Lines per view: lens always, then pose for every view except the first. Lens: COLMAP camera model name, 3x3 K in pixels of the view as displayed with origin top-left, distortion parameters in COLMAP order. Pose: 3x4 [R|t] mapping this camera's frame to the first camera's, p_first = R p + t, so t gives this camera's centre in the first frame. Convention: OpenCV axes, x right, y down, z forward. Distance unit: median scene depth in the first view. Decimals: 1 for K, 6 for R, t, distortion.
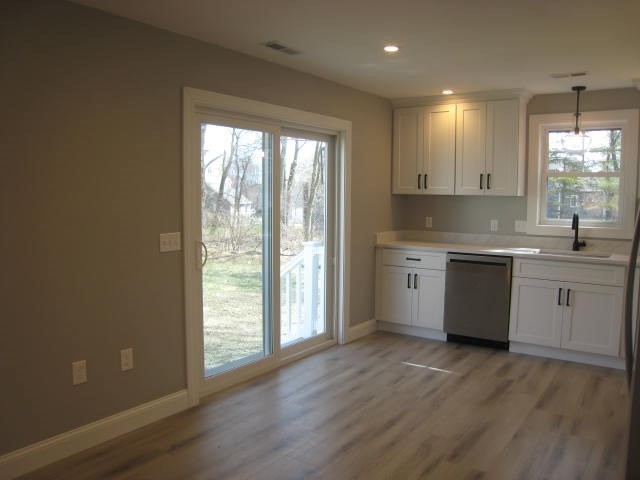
lens RADIAL K [[518.3, 0, 320.0], [0, 518.3, 240.0], [0, 0, 1]] dist [-0.130370, 0.008139]
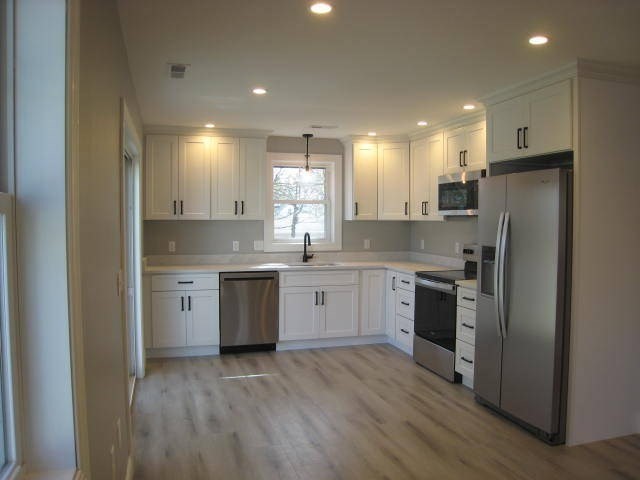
lens RADIAL K [[518.3, 0, 320.0], [0, 518.3, 240.0], [0, 0, 1]] dist [-0.130370, 0.008139]
pose [[0.616323, -0.039895, 0.786482, -0.485135], [0.070061, 0.997533, -0.004303, -0.025709], [-0.784371, 0.057754, 0.617598, 0.151705]]
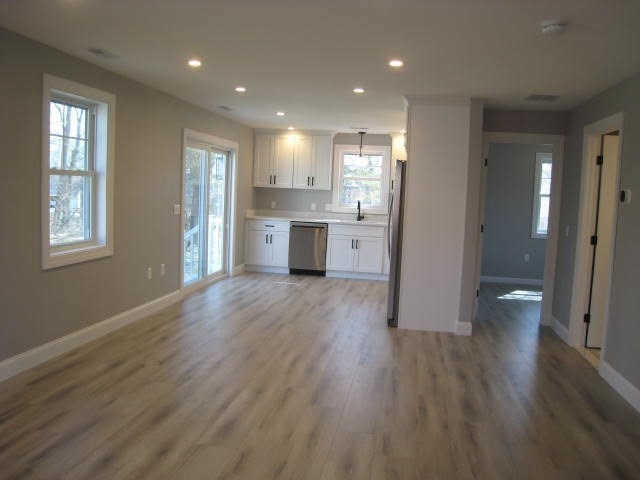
lens RADIAL K [[518.3, 0, 320.0], [0, 518.3, 240.0], [0, 0, 1]] dist [-0.130370, 0.008139]
pose [[0.903835, -0.009501, 0.427775, -0.415627], [0.001573, 0.999820, 0.018883, 0.054388], [-0.427878, -0.016394, 0.903688, -0.631788]]
